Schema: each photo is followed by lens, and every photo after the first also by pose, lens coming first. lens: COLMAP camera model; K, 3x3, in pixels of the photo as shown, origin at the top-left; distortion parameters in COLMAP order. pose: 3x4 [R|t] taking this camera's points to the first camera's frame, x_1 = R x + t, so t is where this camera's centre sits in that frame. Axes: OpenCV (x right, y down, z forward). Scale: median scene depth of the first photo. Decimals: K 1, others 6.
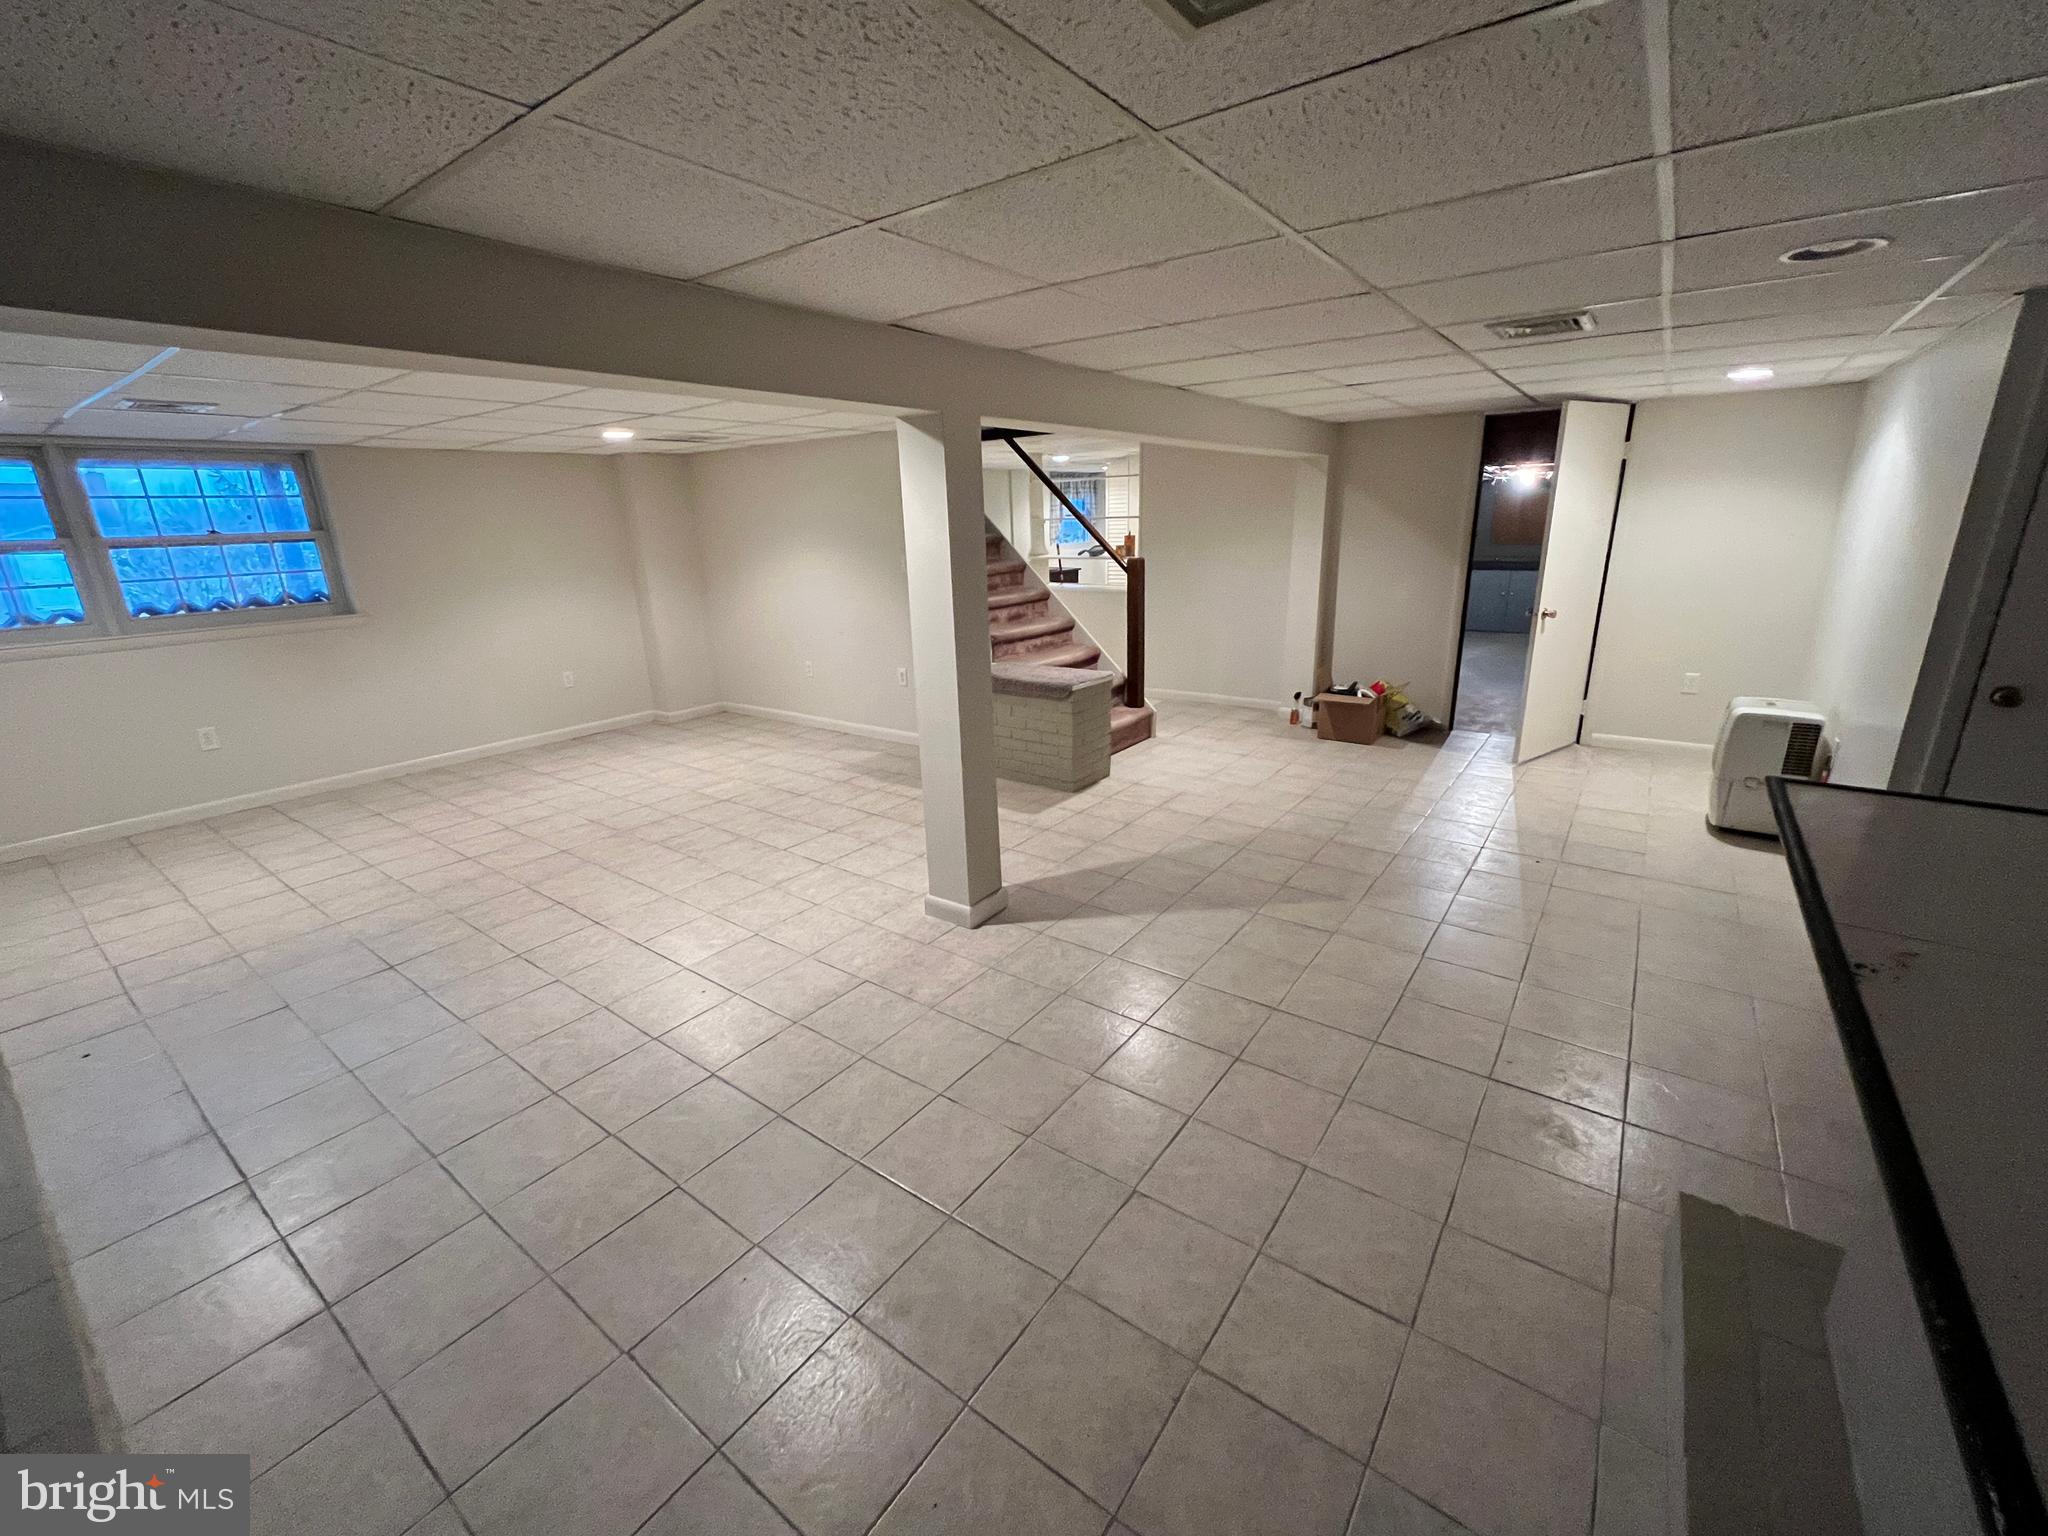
lens RADIAL K [[833.1, 0, 1026.1], [0, 833.1, 767.9], [0, 0, 1]] dist [0.001592, 0.000115]
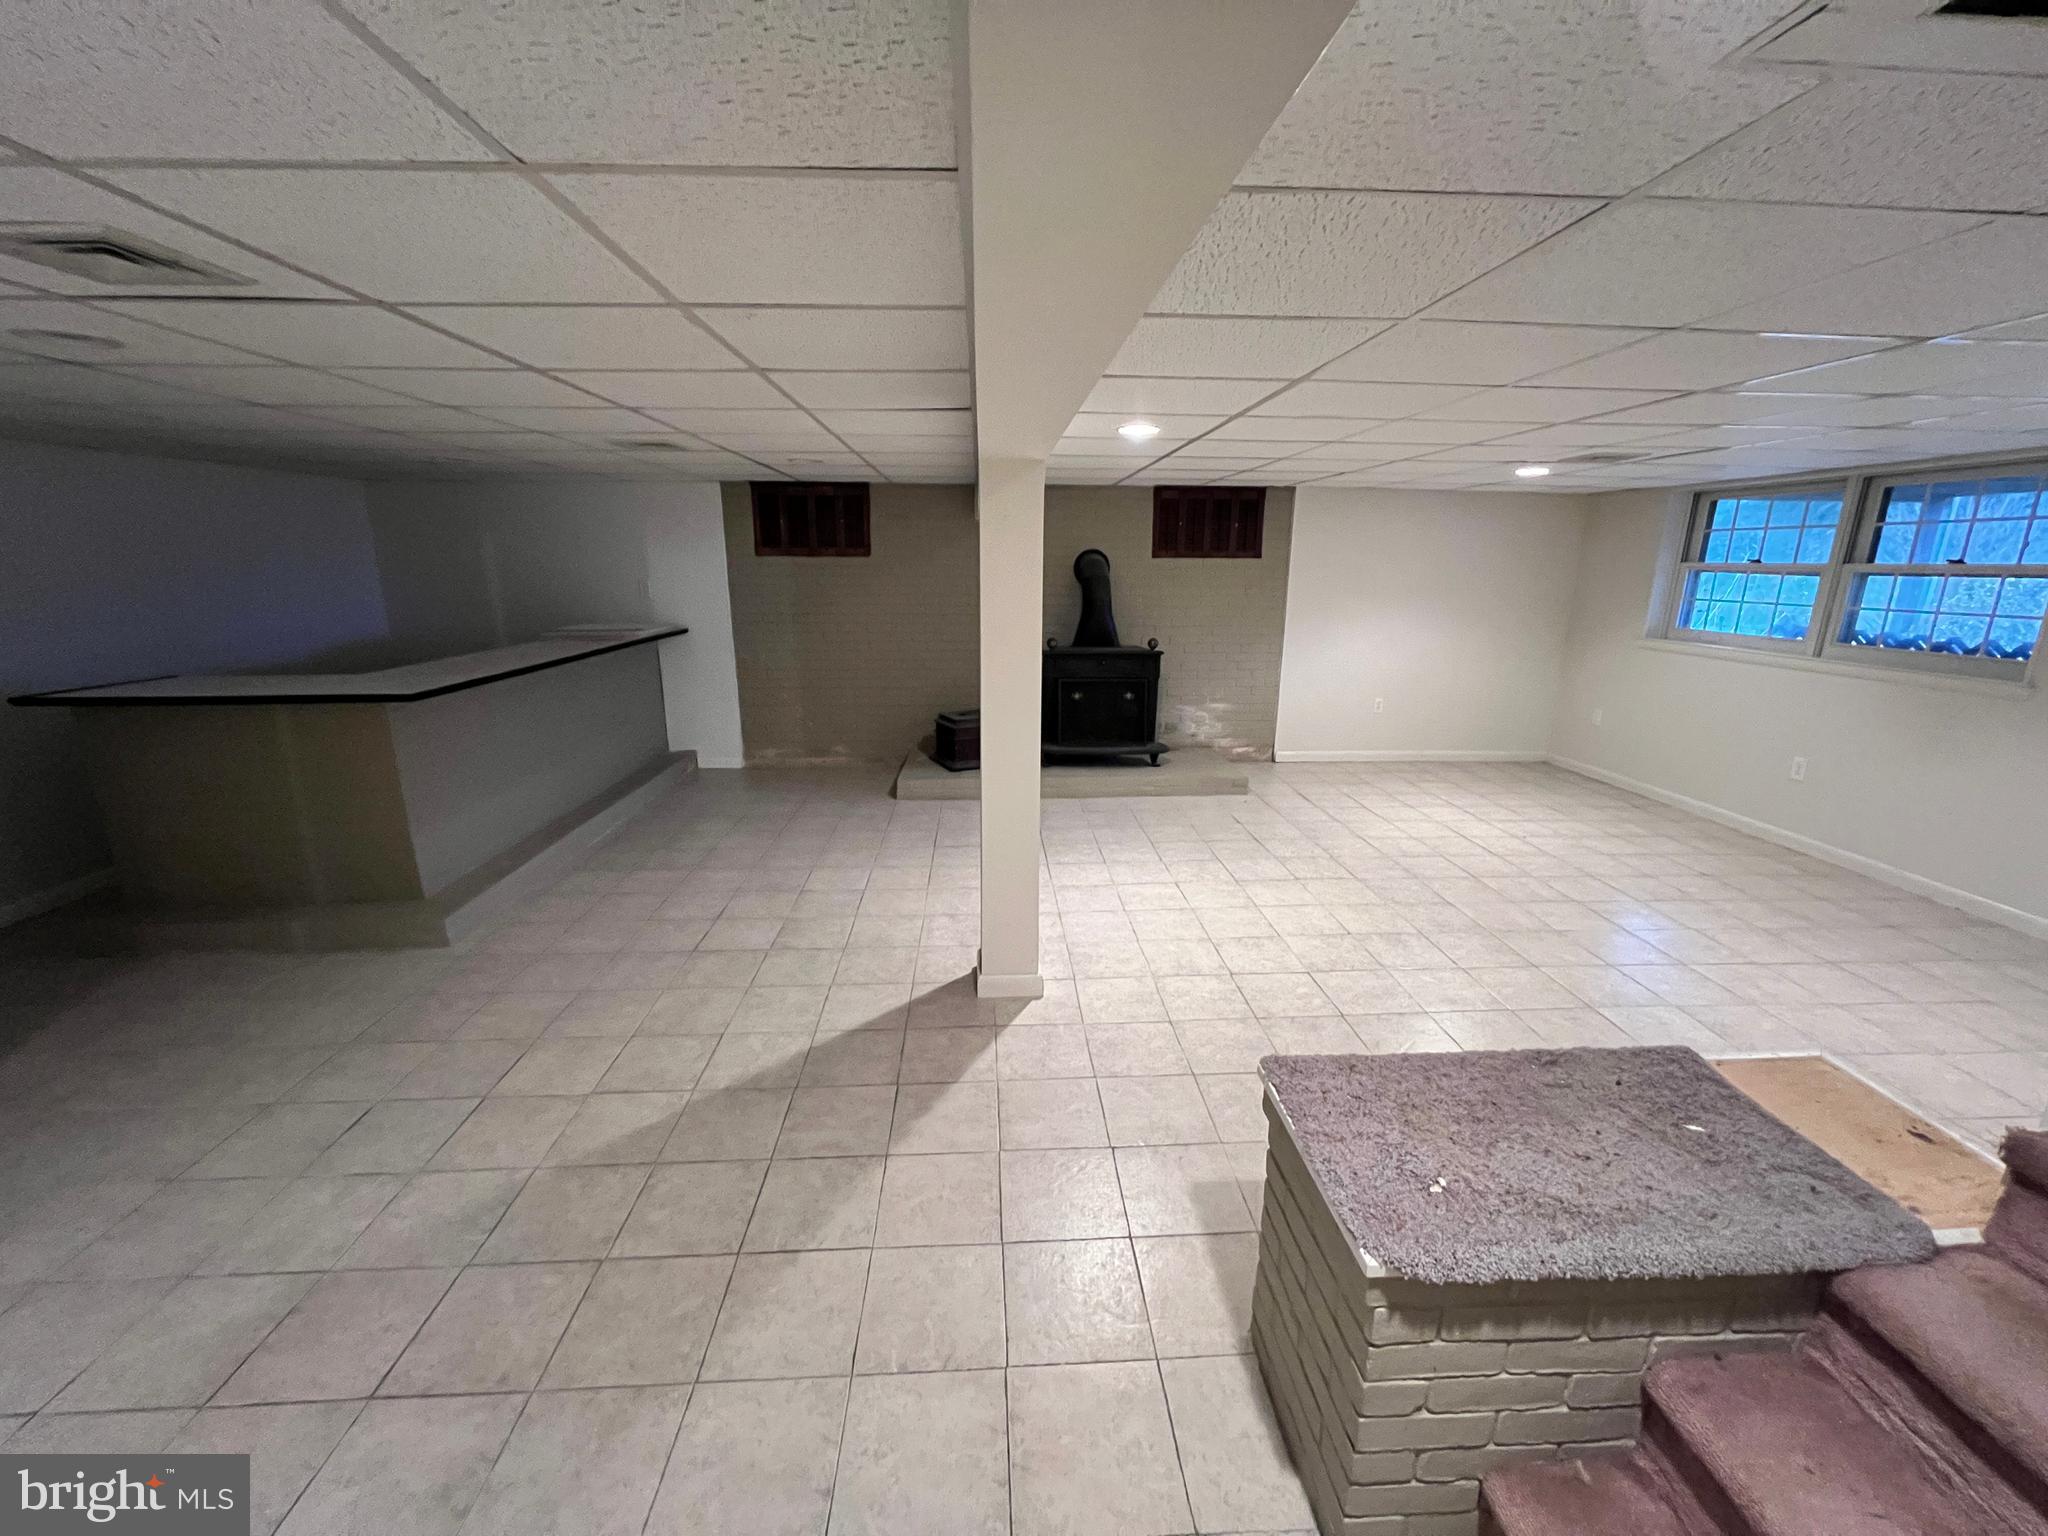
lens RADIAL K [[815.0, 0, 1021.8], [0, 815.0, 762.9], [0, 0, 1]] dist [0.003469, -0.000944]
pose [[-0.773773, 0.179557, -0.607482, 0.411074], [-0.167396, 0.866939, 0.469464, -0.452915], [0.610945, 0.464948, -0.640757, 1.411242]]
